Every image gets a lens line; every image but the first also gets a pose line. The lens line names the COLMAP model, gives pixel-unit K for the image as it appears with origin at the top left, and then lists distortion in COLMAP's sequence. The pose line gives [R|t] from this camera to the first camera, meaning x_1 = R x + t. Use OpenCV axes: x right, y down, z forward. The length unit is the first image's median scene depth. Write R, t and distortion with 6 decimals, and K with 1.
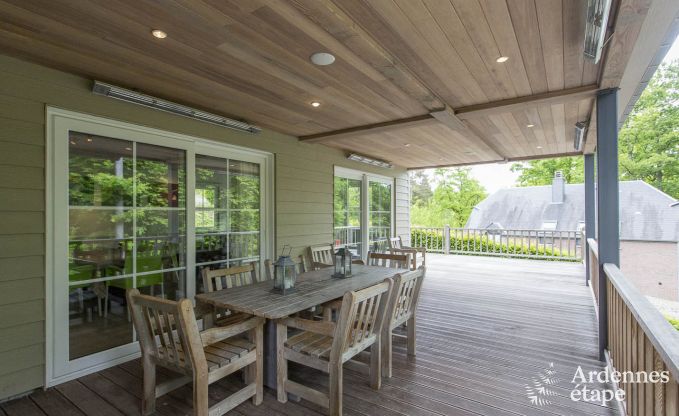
lens RADIAL K [[335.8, 0, 339.5], [0, 335.8, 208.0], [0, 0, 1]] dist [-0.000260, -0.000120]
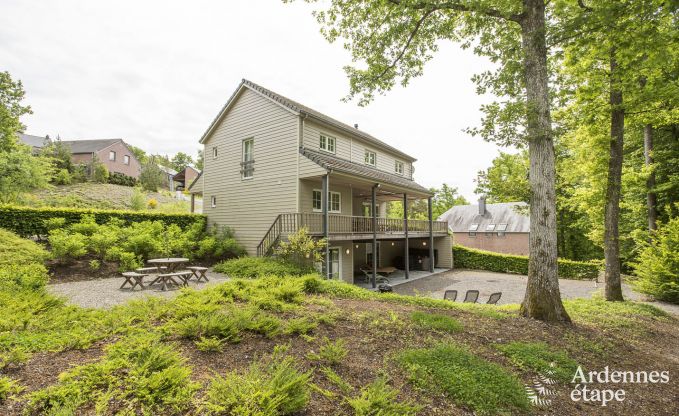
lens RADIAL K [[305.0, 0, 339.5], [0, 305.0, 208.0], [0, 0, 1]] dist [-0.000510, -0.000174]
pose [[0.998768, -0.005938, -0.049277, -0.041832], [0.003575, 0.998846, -0.047885, 0.030982], [0.049504, 0.047650, 0.997637, -0.857296]]
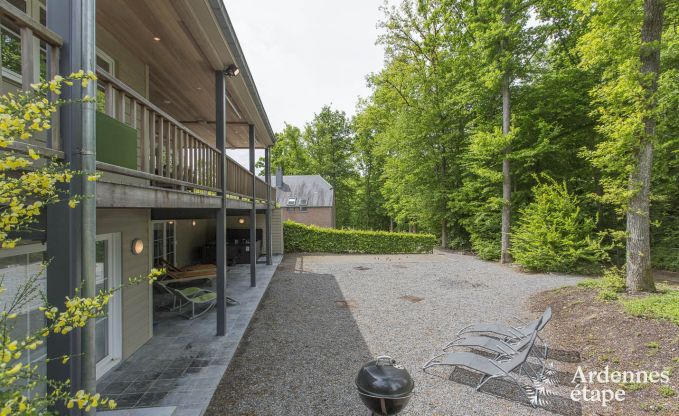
lens RADIAL K [[305.0, 0, 339.5], [0, 305.0, 208.0], [0, 0, 1]] dist [-0.000510, -0.000174]
pose [[0.748303, -0.003168, 0.663350, -0.099895], [-0.009137, 0.999845, 0.015082, 0.073286], [-0.663295, -0.017346, 0.748157, -0.318028]]
